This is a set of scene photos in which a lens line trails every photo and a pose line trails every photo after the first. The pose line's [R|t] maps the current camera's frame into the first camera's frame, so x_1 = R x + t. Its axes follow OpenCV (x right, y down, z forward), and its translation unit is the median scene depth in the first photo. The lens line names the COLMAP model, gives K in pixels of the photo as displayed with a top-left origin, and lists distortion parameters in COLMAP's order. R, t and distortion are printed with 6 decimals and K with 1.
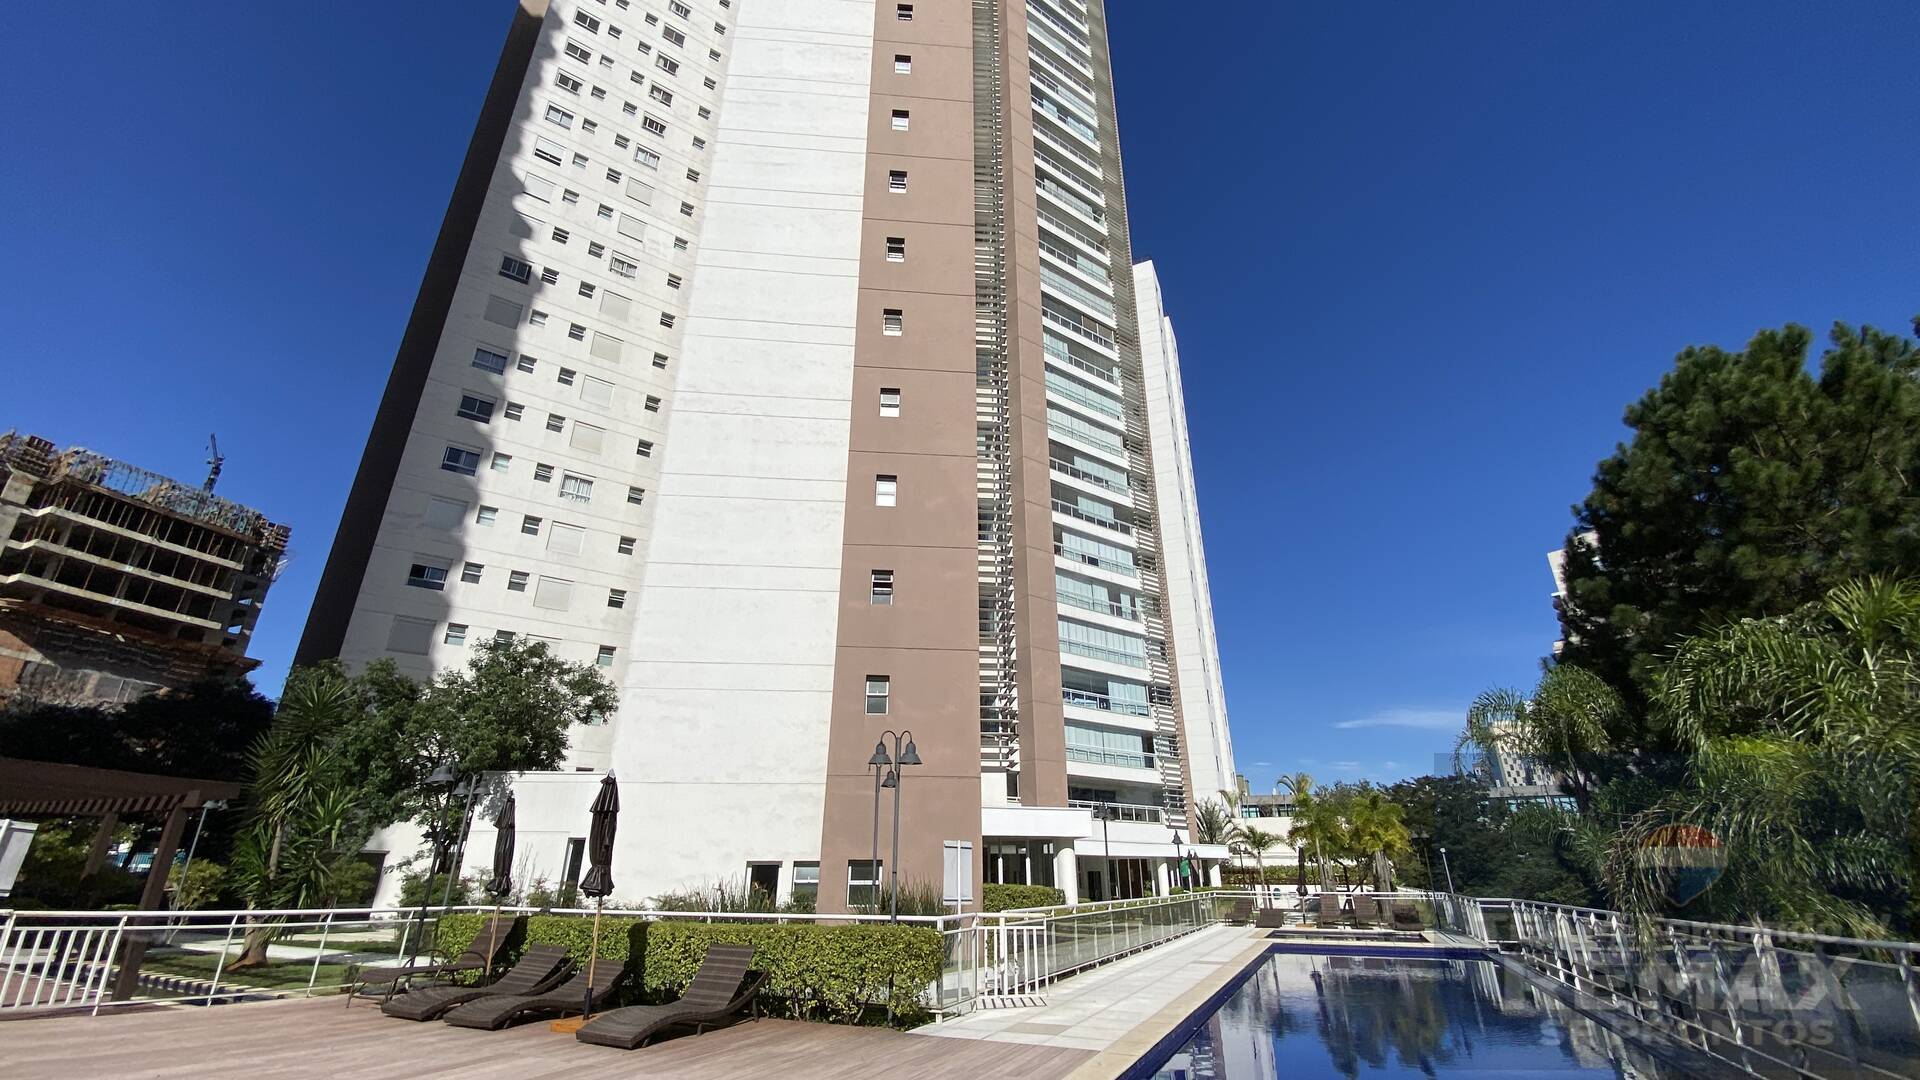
lens RADIAL K [[777.0, 0, 952.5], [0, 777.0, 542.3], [0, 0, 1]] dist [0.035731, -0.028118]
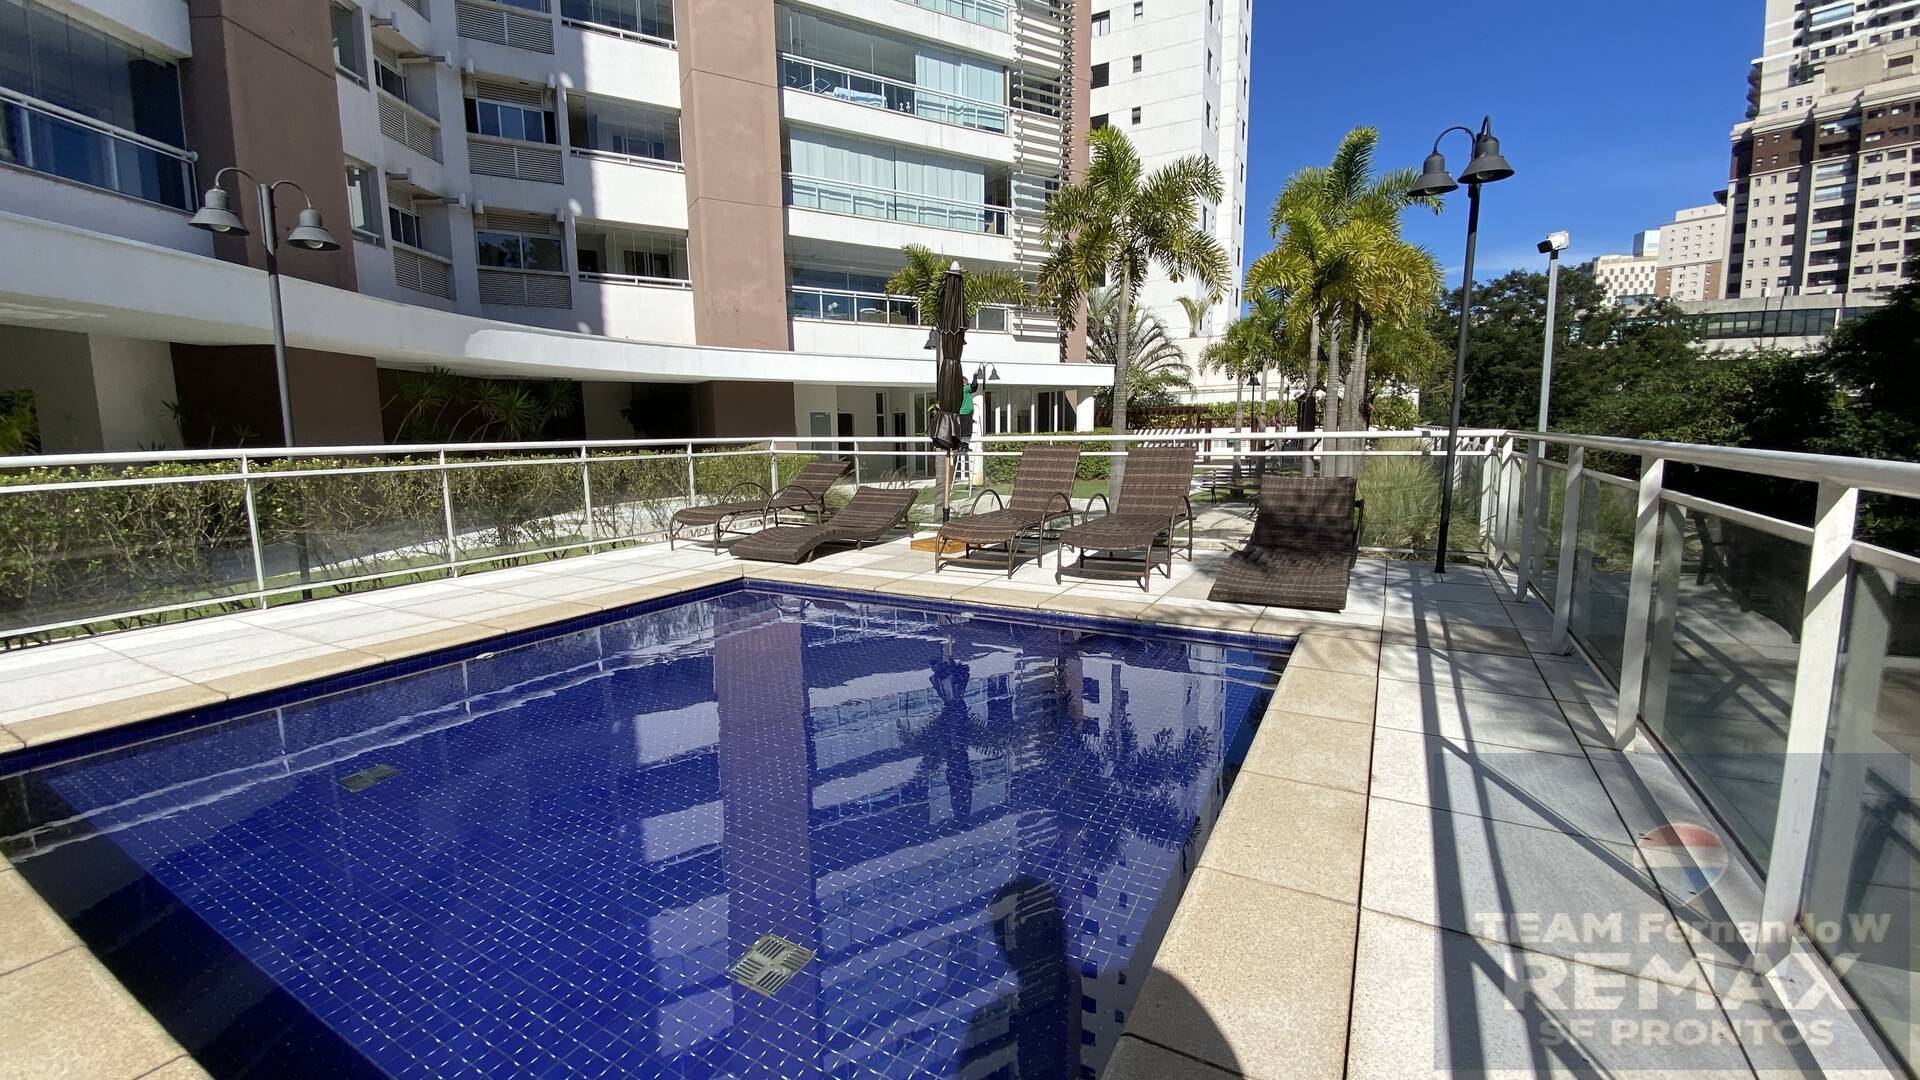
lens RADIAL K [[777.0, 0, 952.5], [0, 777.0, 542.3], [0, 0, 1]] dist [0.035731, -0.028118]
pose [[0.997057, 0.000805, -0.076663, 0.261981], [0.039167, 0.854261, 0.518366, 0.186590], [0.065908, -0.519843, 0.851715, 0.412219]]
